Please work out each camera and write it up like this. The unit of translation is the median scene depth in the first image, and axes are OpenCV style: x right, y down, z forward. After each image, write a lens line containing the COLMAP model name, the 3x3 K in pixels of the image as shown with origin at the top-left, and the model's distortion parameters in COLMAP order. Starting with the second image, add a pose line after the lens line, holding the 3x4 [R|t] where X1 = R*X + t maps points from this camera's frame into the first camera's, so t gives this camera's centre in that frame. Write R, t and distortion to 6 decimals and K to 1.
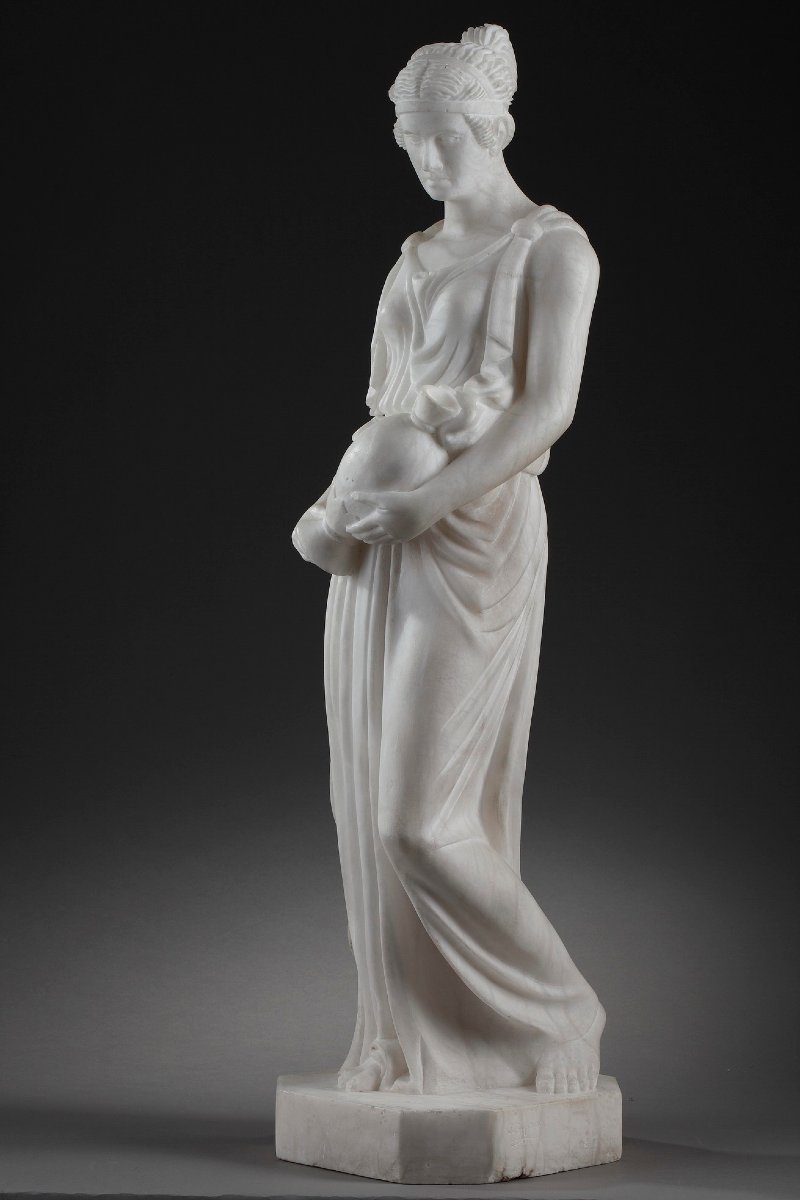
lens RADIAL K [[3884.5, 0, 401.0], [0, 3884.5, 600.2], [0, 0, 1]] dist [0.020332, 0.000000]
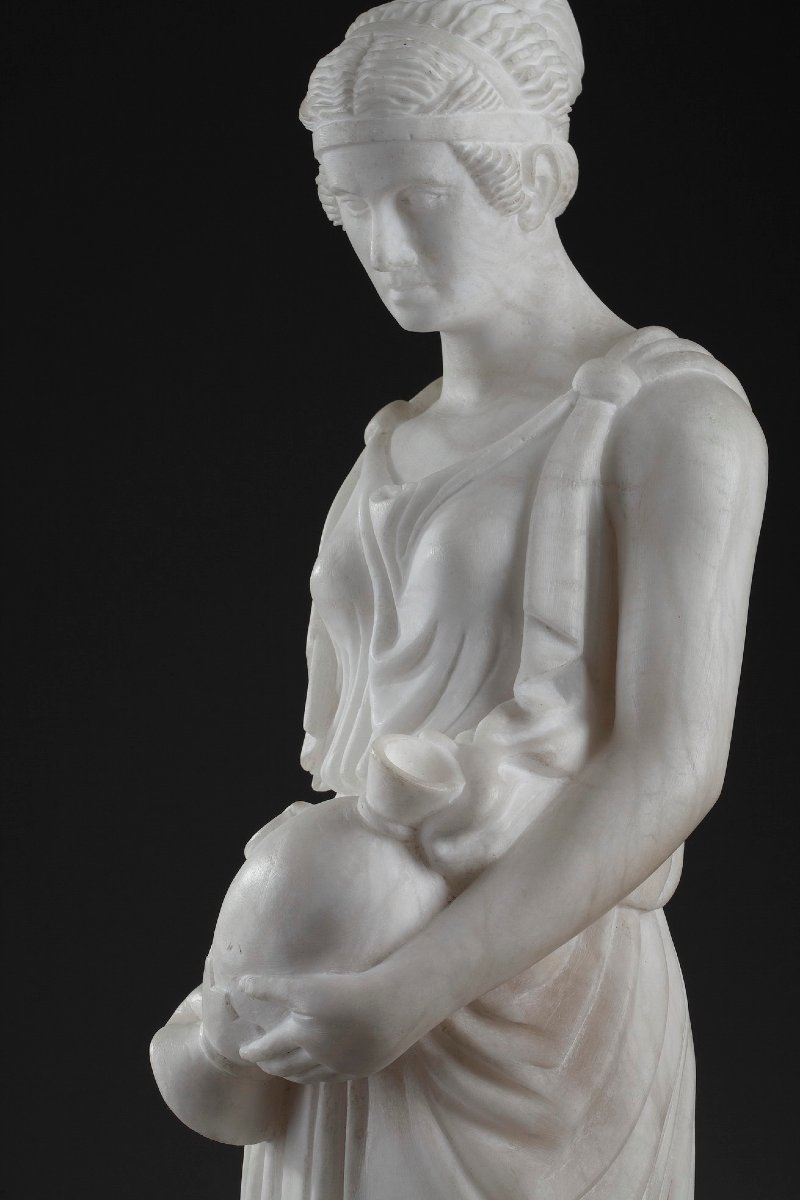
lens RADIAL K [[3884.5, 0, 374.5], [0, 3884.5, 662.3], [0, 0, 1]] dist [0.020332, 0.000000]
pose [[0.991064, -0.056425, -0.120861, 0.059650], [0.052456, 0.997982, -0.035775, -0.046932], [0.122636, 0.029115, 0.992025, 0.539546]]
